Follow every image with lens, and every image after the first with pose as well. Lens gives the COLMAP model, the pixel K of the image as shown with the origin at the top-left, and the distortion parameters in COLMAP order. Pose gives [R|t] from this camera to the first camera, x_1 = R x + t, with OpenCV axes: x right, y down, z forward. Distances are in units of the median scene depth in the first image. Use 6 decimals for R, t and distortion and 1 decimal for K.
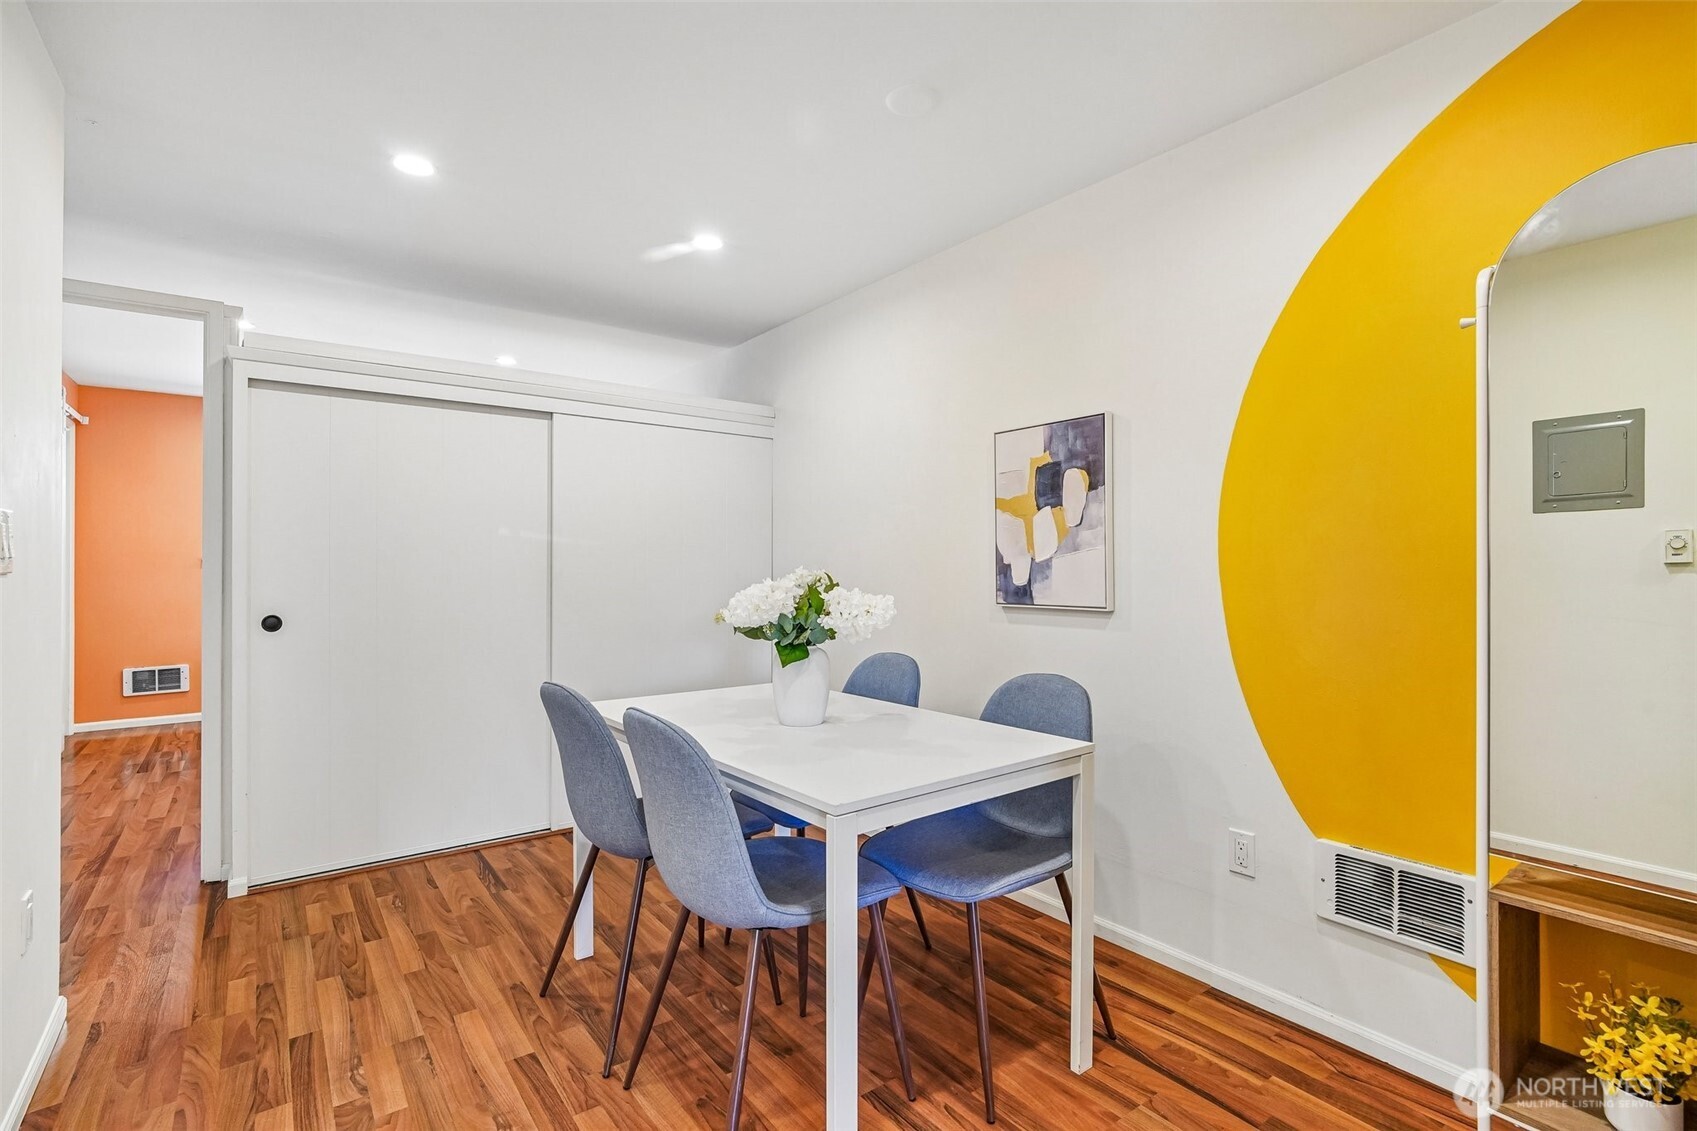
lens RADIAL K [[805.4, 0, 825.4], [0, 805.4, 572.0], [0, 0, 1]] dist [-0.009184, 0.005344]
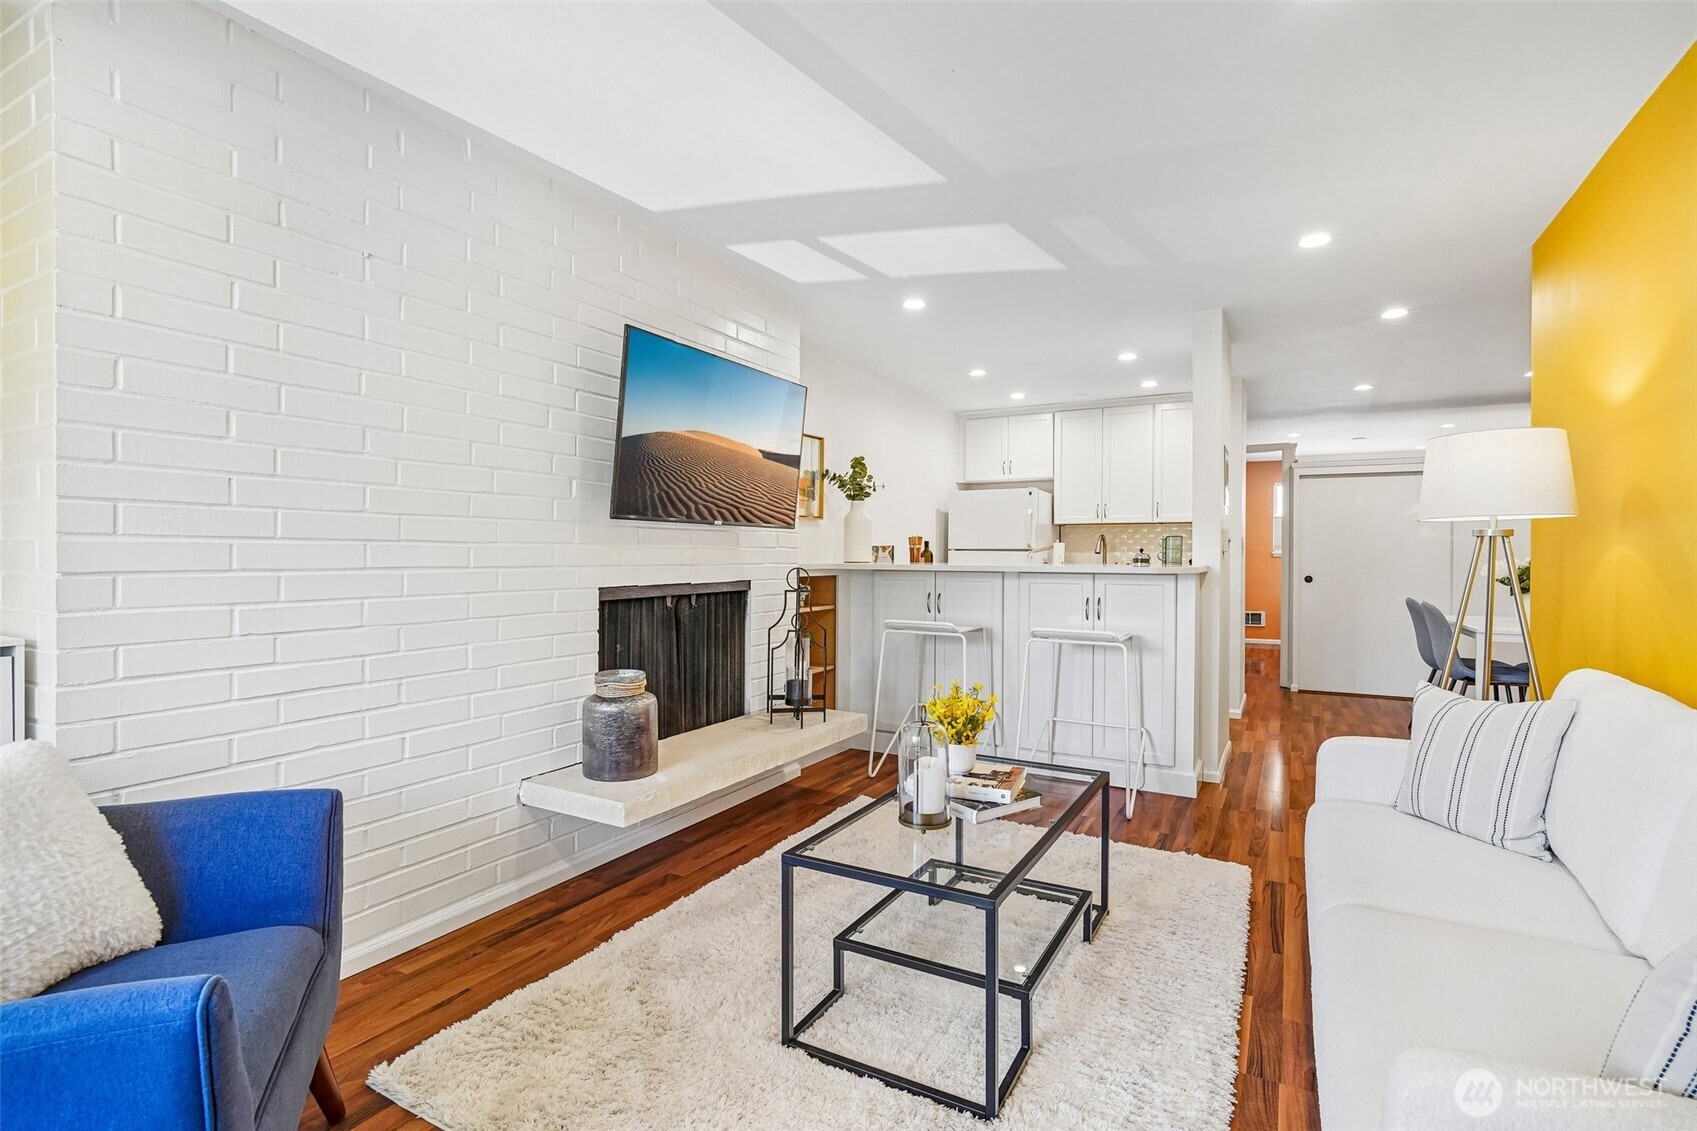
lens RADIAL K [[805.4, 0, 849.1], [0, 805.4, 563.7], [0, 0, 1]] dist [-0.009184, 0.005344]
pose [[0.433243, 0.004335, -0.901267, 0.813249], [-0.009114, 0.999958, 0.000429, 0.026280], [0.901231, 0.008028, 0.433265, -1.183930]]
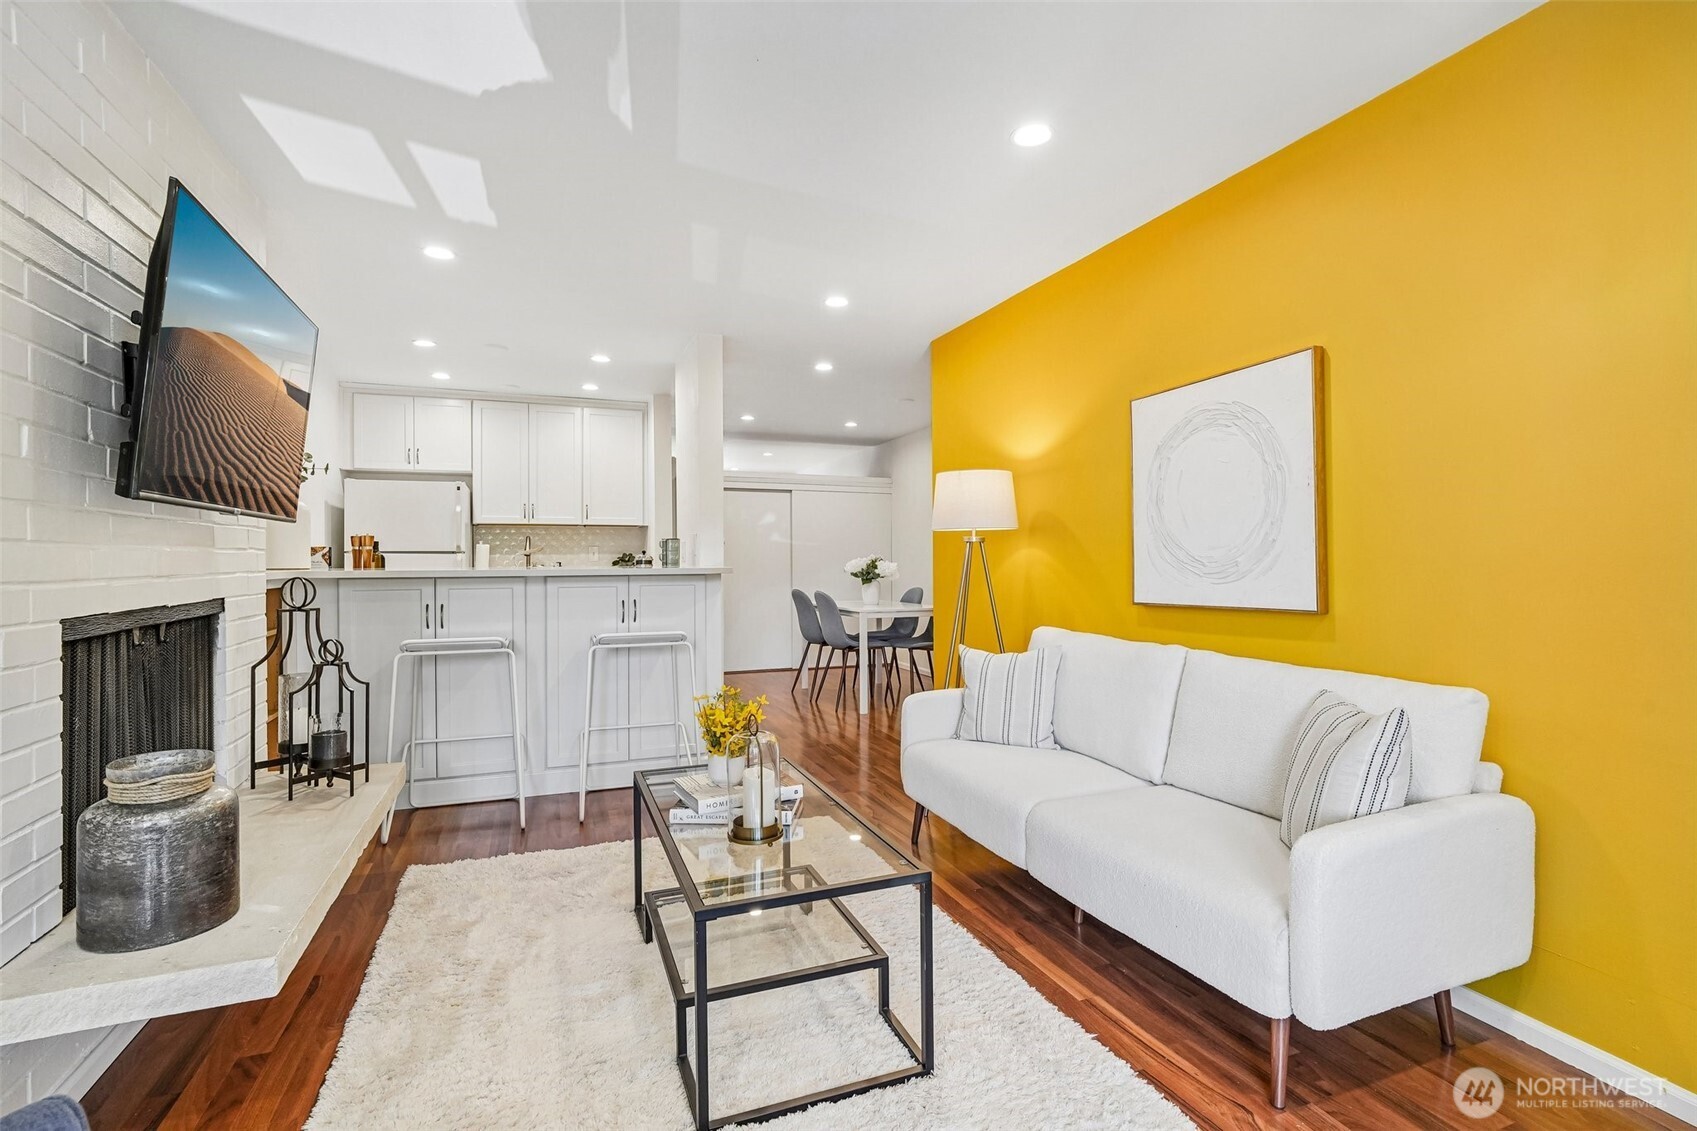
lens RADIAL K [[805.4, 0, 859.8], [0, 805.4, 564.4], [0, 0, 1]] dist [-0.009184, 0.005344]
pose [[0.973648, -0.008543, -0.227894, 0.452410], [0.008411, 0.999963, -0.001552, 0.026486], [0.227899, -0.000406, 0.973685, -1.450472]]
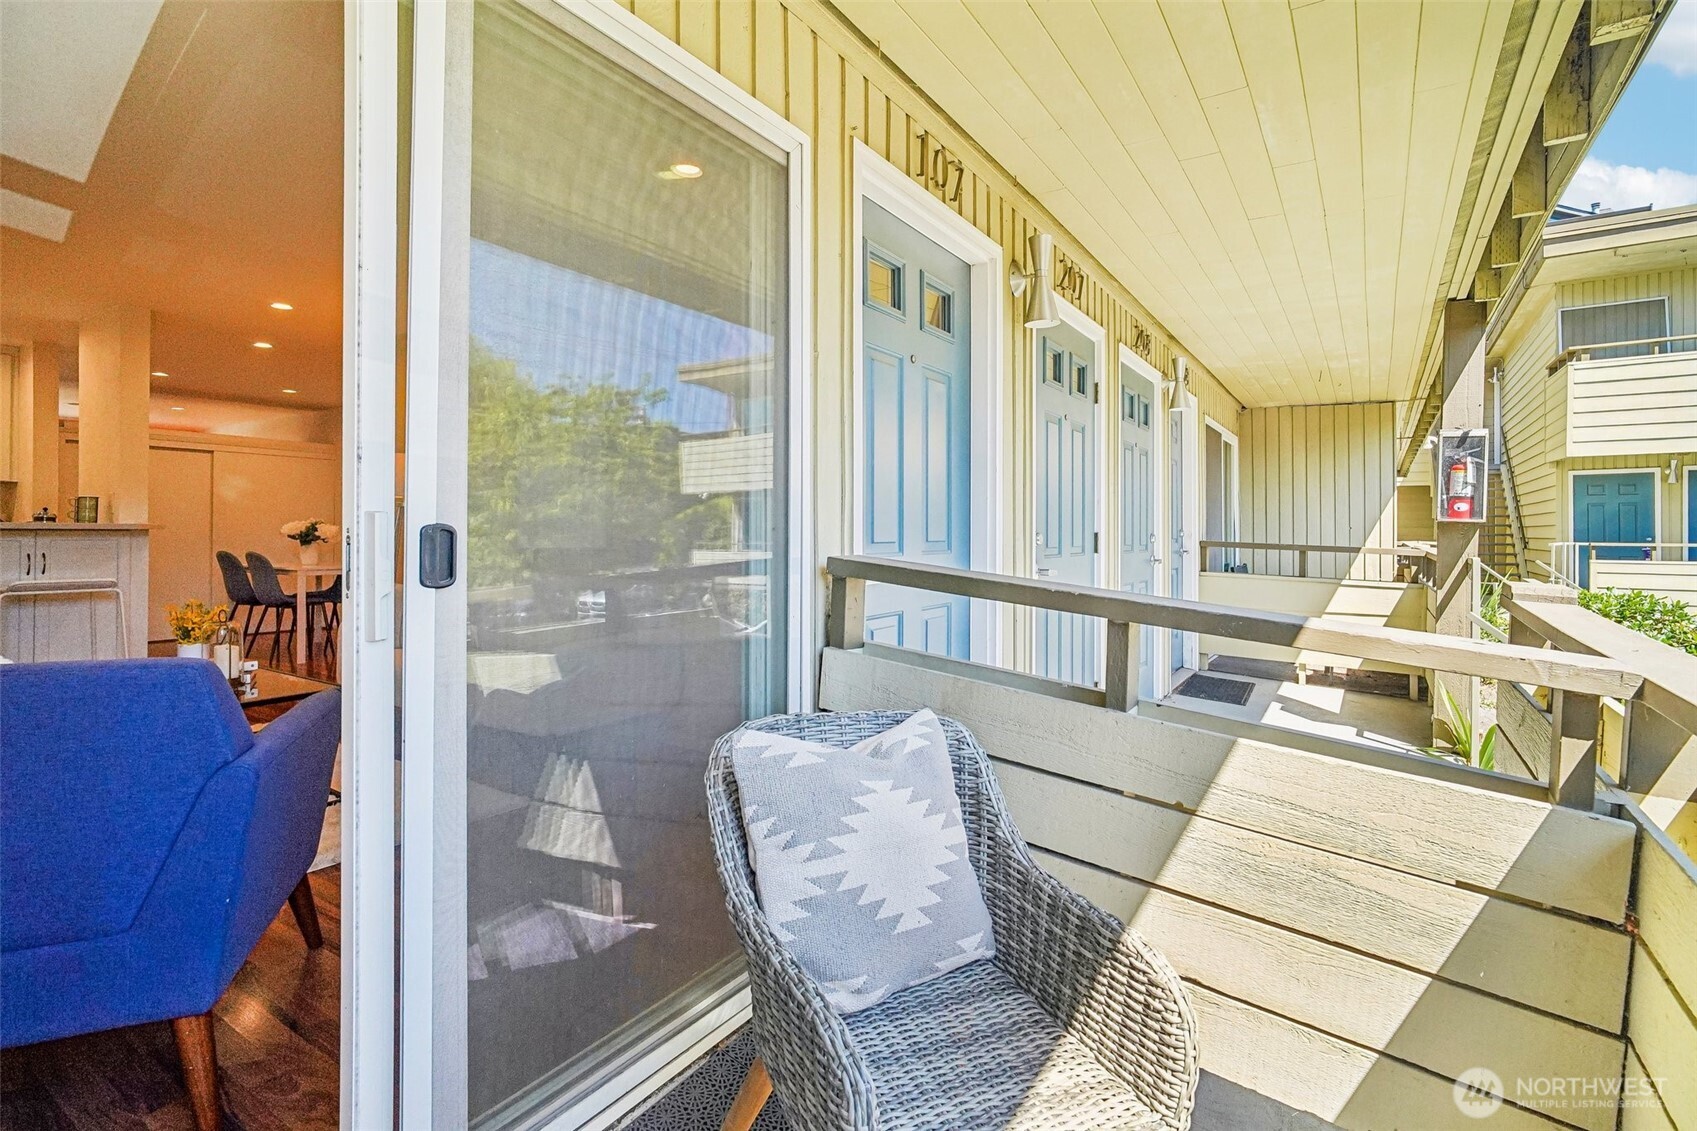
lens RADIAL K [[805.4, 0, 826.1], [0, 805.4, 533.1], [0, 0, 1]] dist [-0.009184, 0.005344]
pose [[0.937278, 0.001329, 0.348581, 0.574421], [0.000608, 0.999985, -0.005448, 0.053810], [-0.348583, 0.005318, 0.937263, -2.026011]]
